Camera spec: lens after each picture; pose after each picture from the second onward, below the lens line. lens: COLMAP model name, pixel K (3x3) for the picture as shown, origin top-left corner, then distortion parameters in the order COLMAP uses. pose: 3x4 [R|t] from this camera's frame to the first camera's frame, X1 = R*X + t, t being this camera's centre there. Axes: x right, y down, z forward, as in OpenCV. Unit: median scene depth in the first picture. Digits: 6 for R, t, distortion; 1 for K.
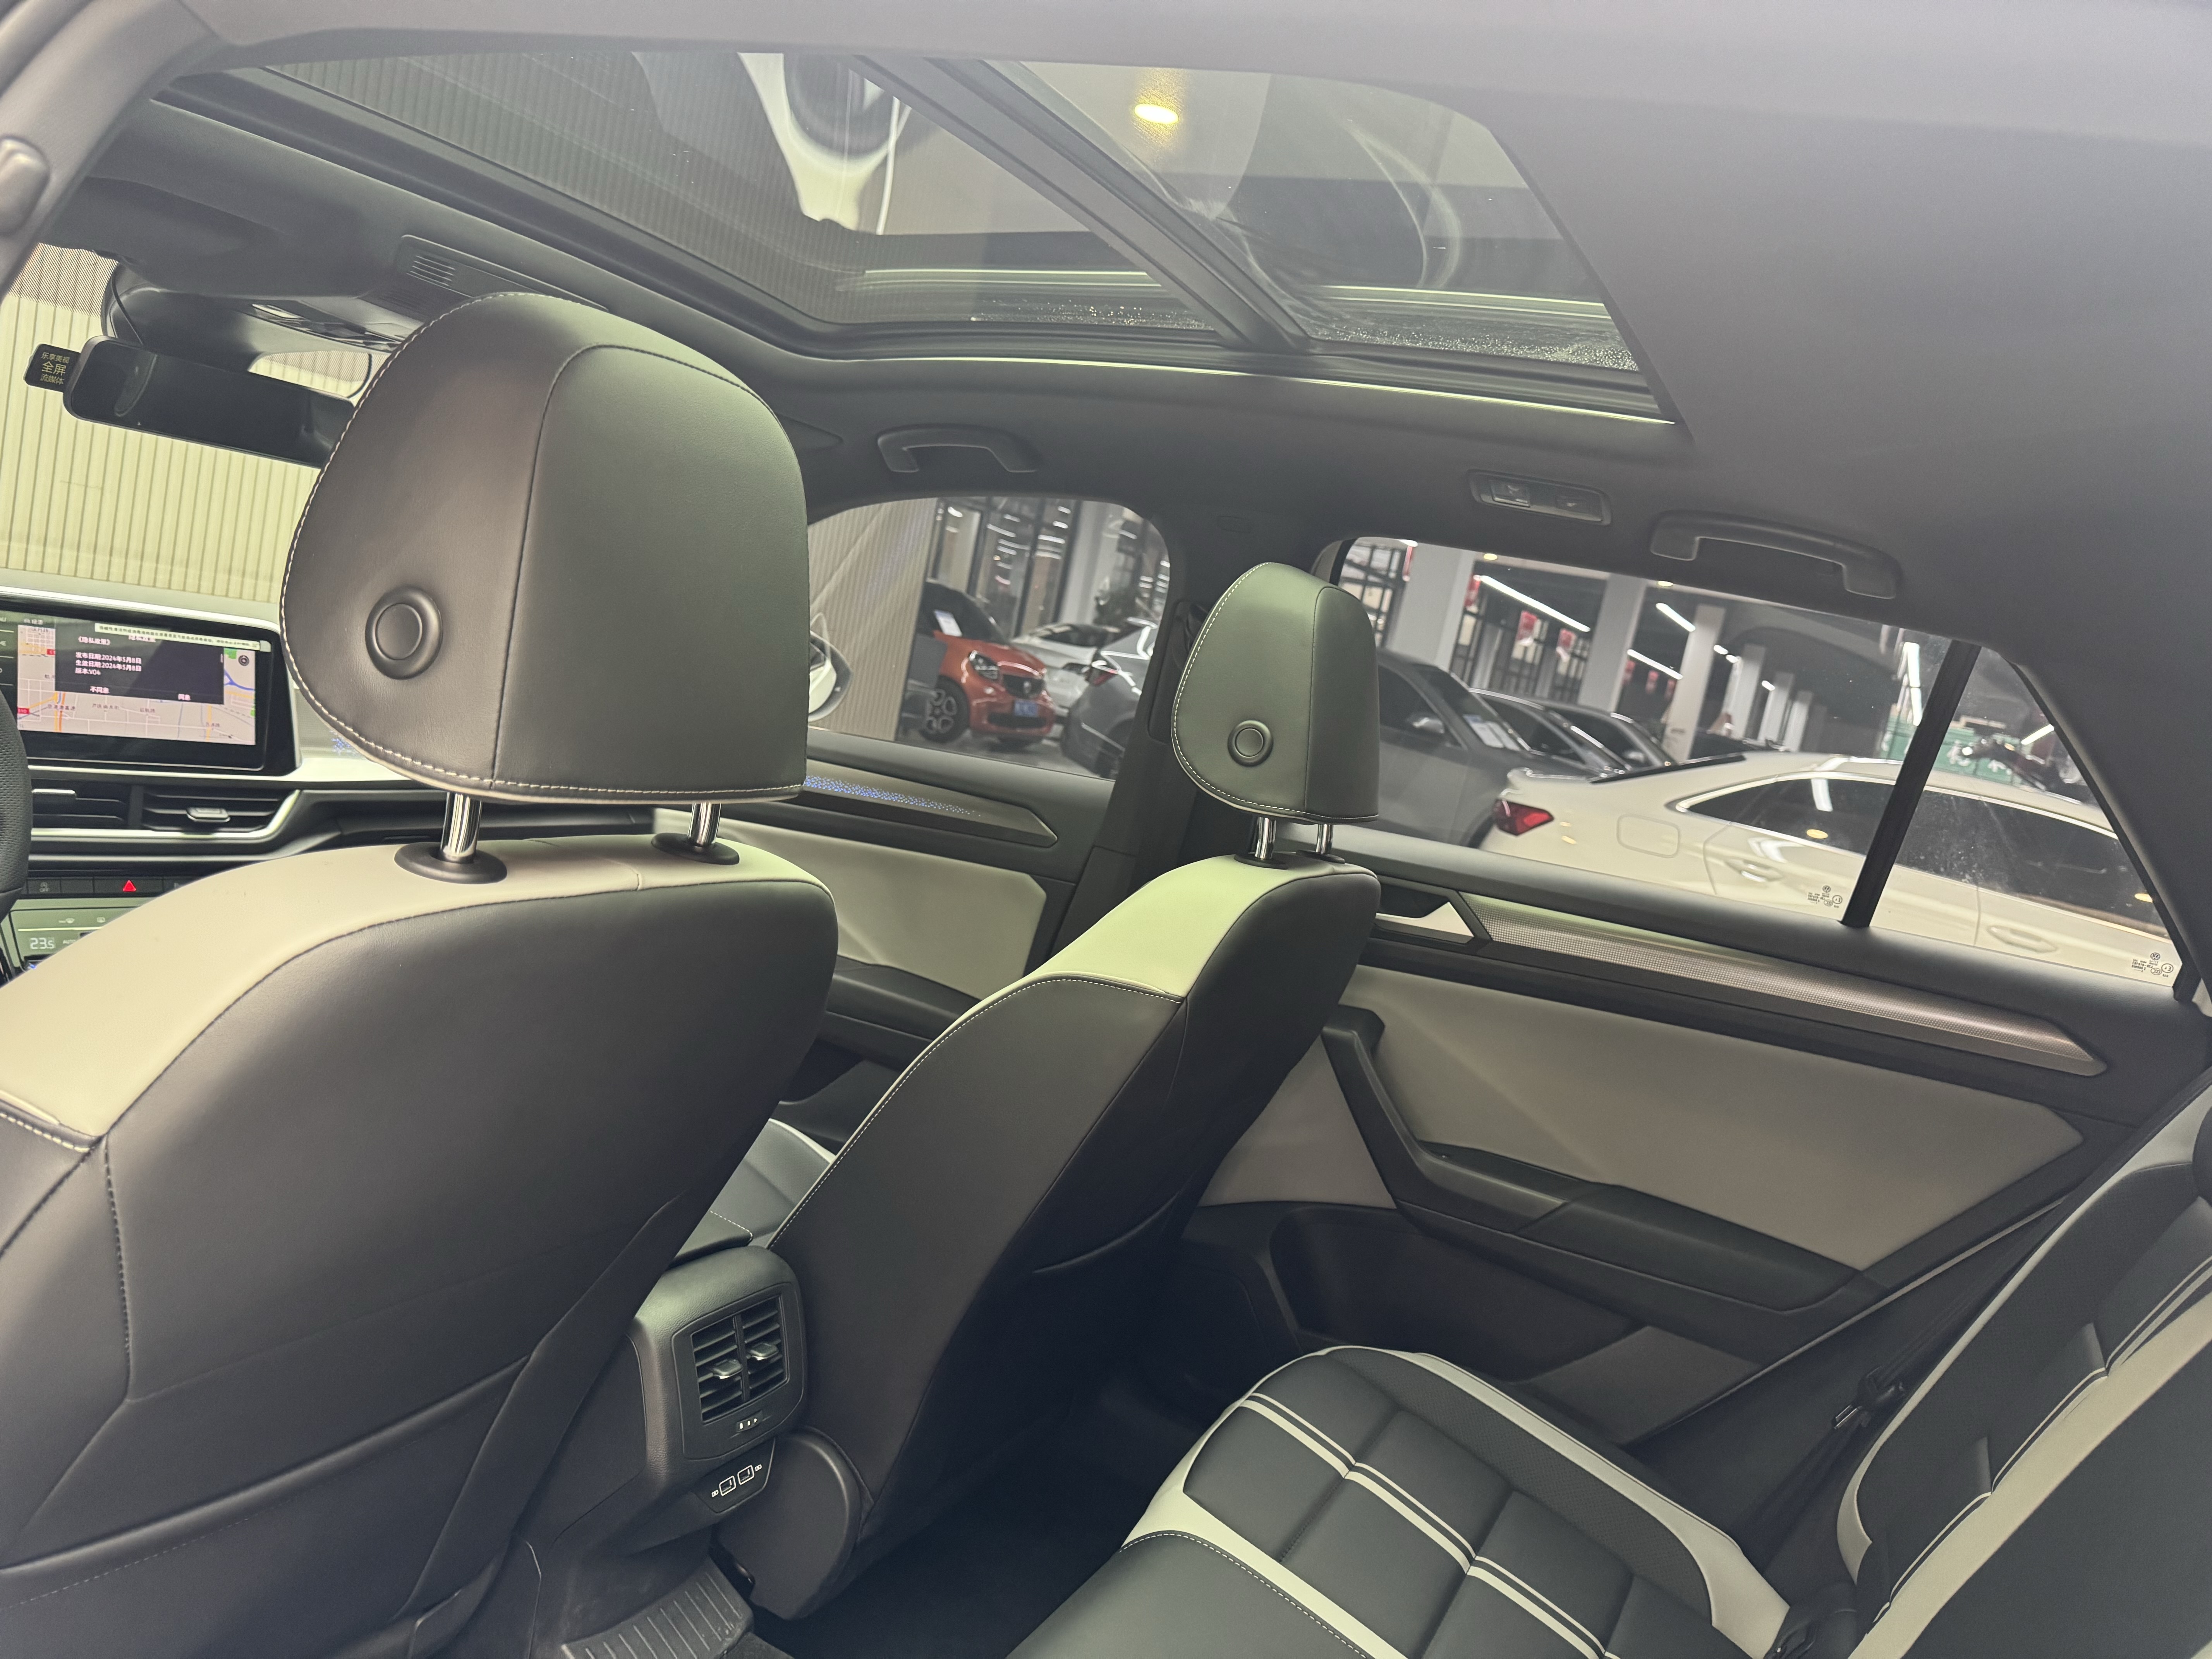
lens RADIAL K [[1556.2, 0, 1099.5], [0, 1556.2, 839.1], [0, 0, 1]] dist [0.086461, -0.120631]
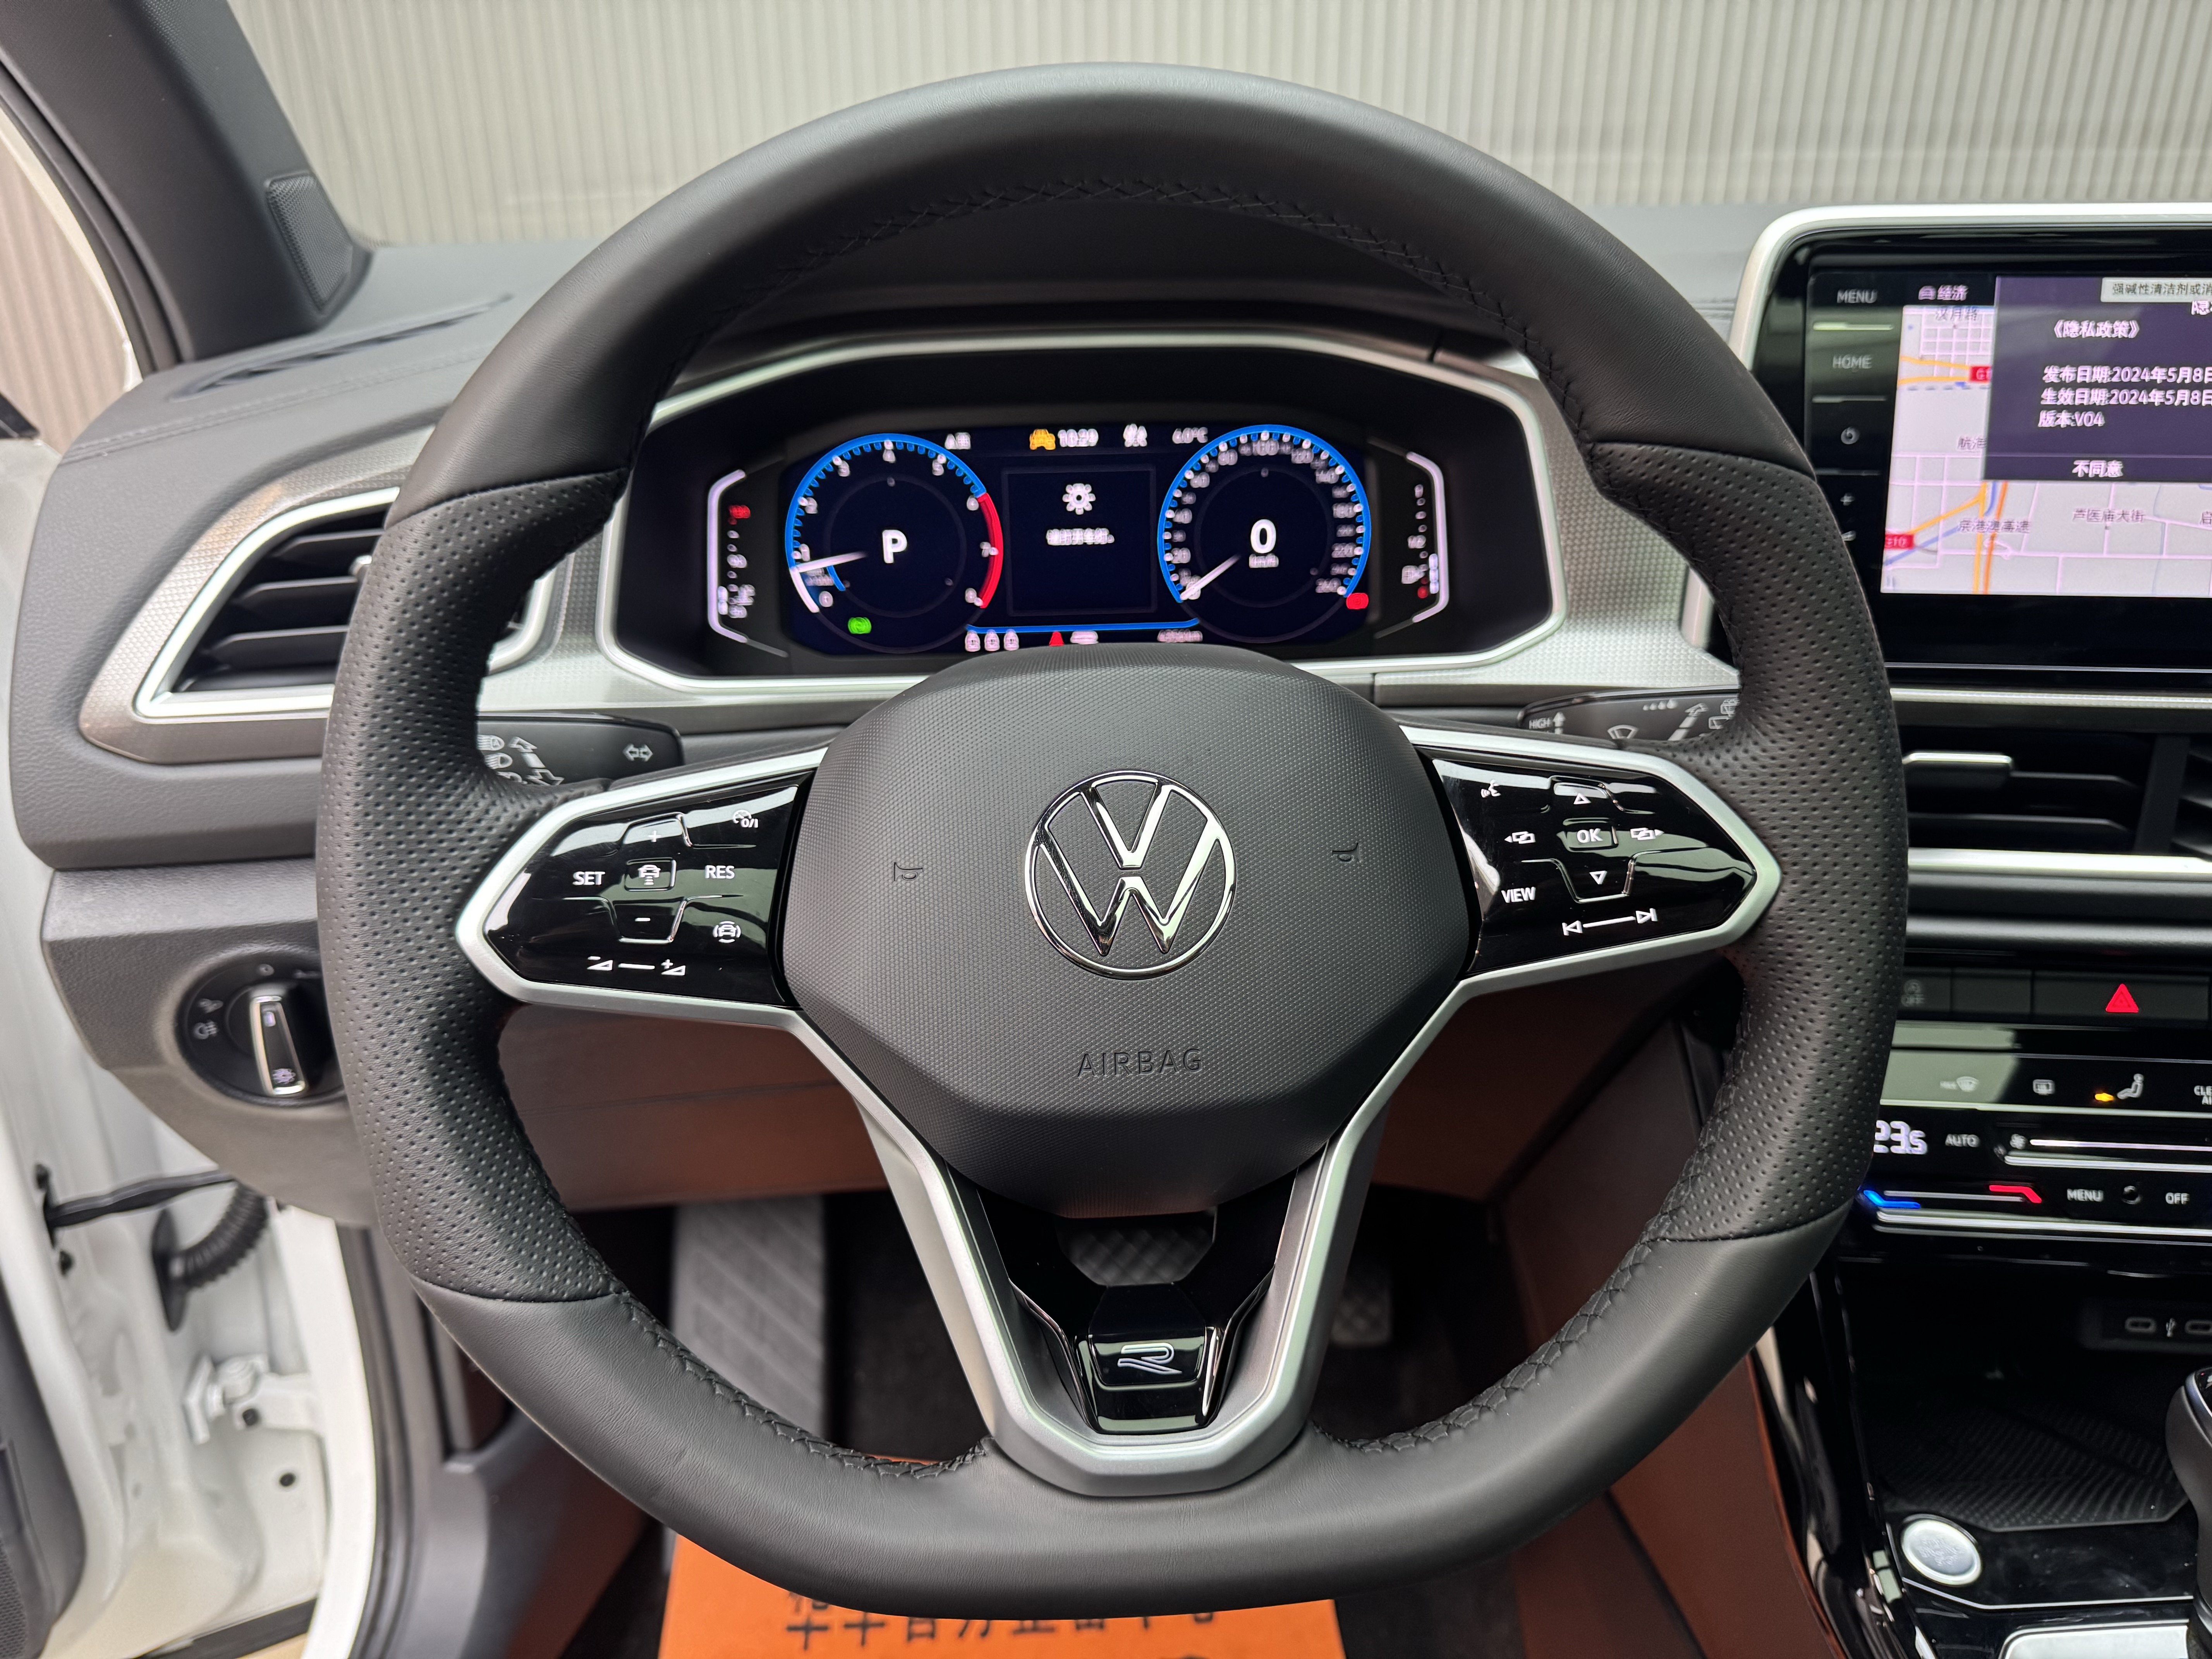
lens RADIAL K [[1556.2, 0, 1099.5], [0, 1556.2, 839.1], [0, 0, 1]] dist [0.086461, -0.120631]
pose [[0.500685, 0.137550, -0.854631, -0.413883], [0.004472, 0.986870, 0.161453, -0.067974], [0.865618, -0.084659, 0.493496, 0.597957]]
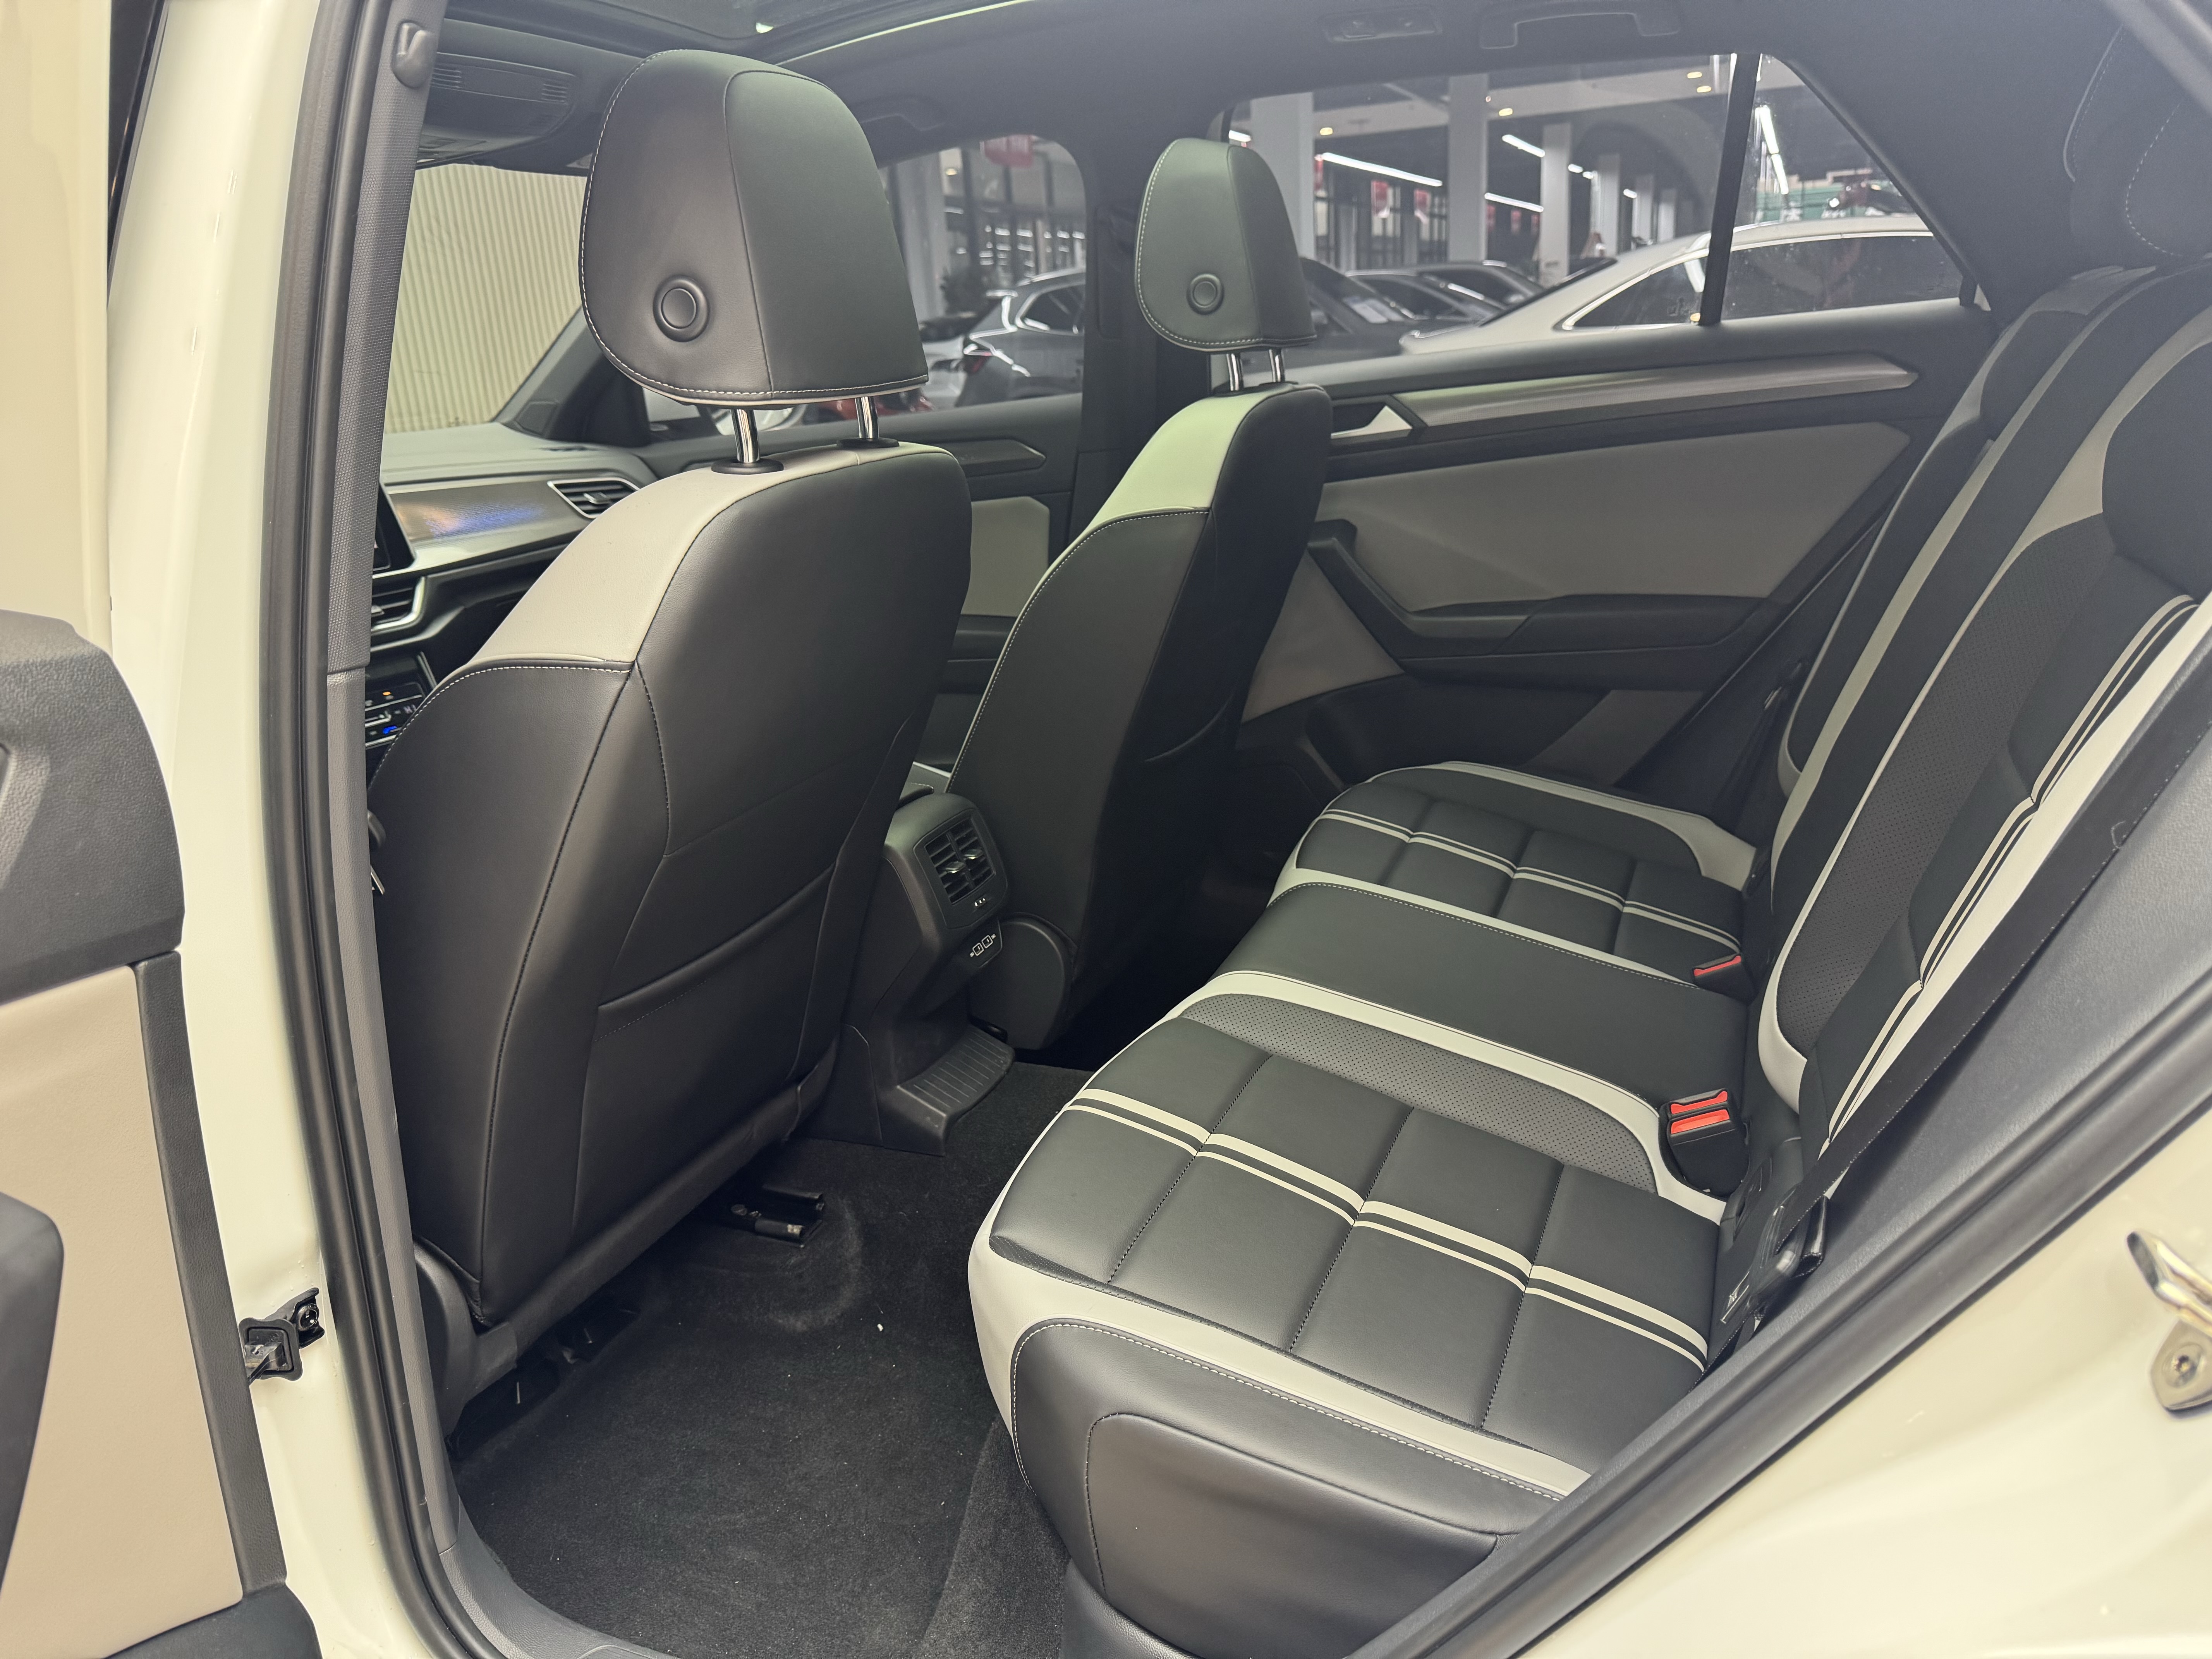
lens RADIAL K [[1556.2, 0, 1099.5], [0, 1556.2, 839.1], [0, 0, 1]] dist [0.086461, -0.120631]
pose [[0.961711, -0.274037, 0.003875, -0.084886], [0.268175, 0.943866, 0.192868, 0.065736], [-0.056511, -0.184444, 0.981217, -0.232724]]
